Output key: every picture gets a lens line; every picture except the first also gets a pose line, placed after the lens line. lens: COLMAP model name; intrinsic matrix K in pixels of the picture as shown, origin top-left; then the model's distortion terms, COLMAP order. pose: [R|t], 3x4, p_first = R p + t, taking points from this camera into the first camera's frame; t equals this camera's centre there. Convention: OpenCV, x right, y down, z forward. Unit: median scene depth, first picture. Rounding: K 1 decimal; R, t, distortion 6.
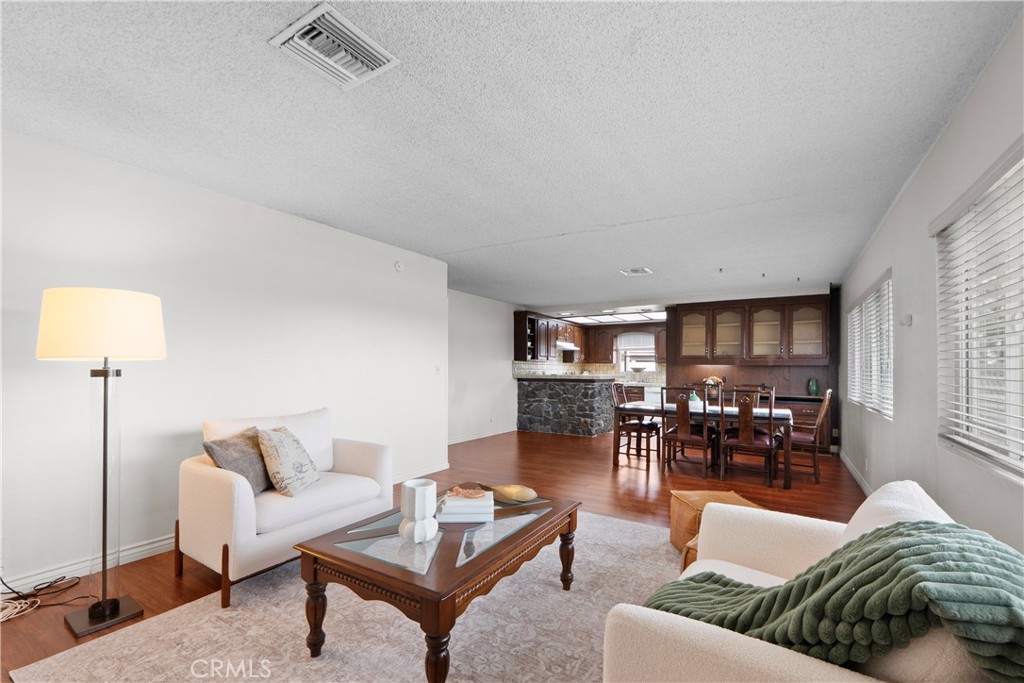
lens RADIAL K [[435.4, 0, 512.9], [0, 435.4, 343.8], [0, 0, 1]] dist [-0.000967, 0.001040]
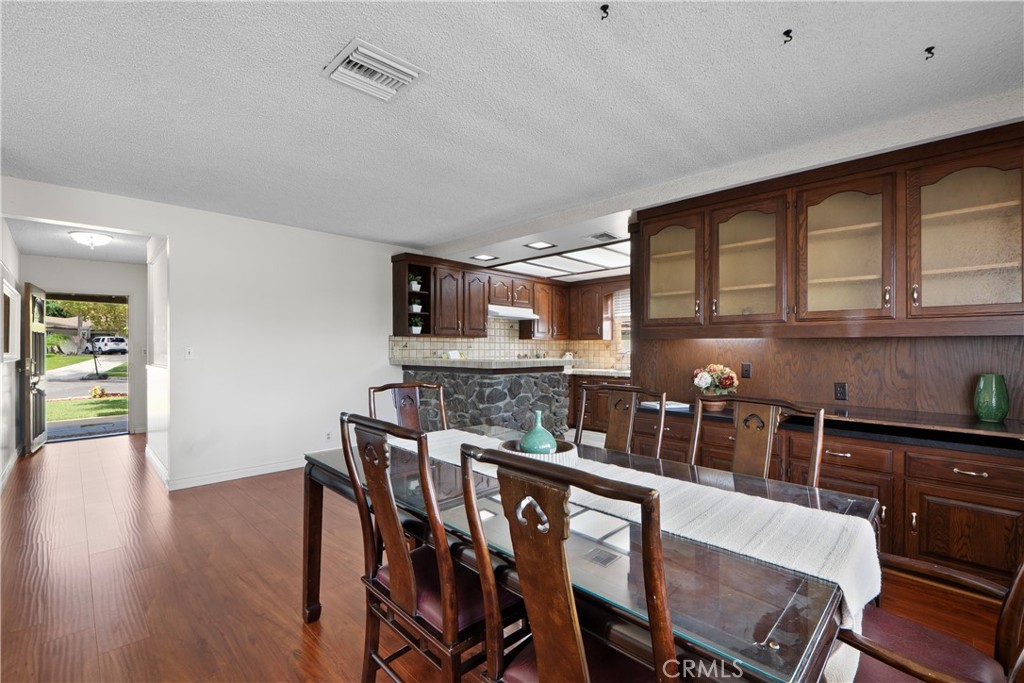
lens RADIAL K [[435.4, 0, 513.3], [0, 435.4, 337.9], [0, 0, 1]] dist [-0.000967, 0.001040]
pose [[0.973832, -0.012860, -0.226904, 0.305667], [0.020409, 0.999312, 0.030956, 0.025357], [0.226350, -0.034777, 0.973425, 0.440522]]
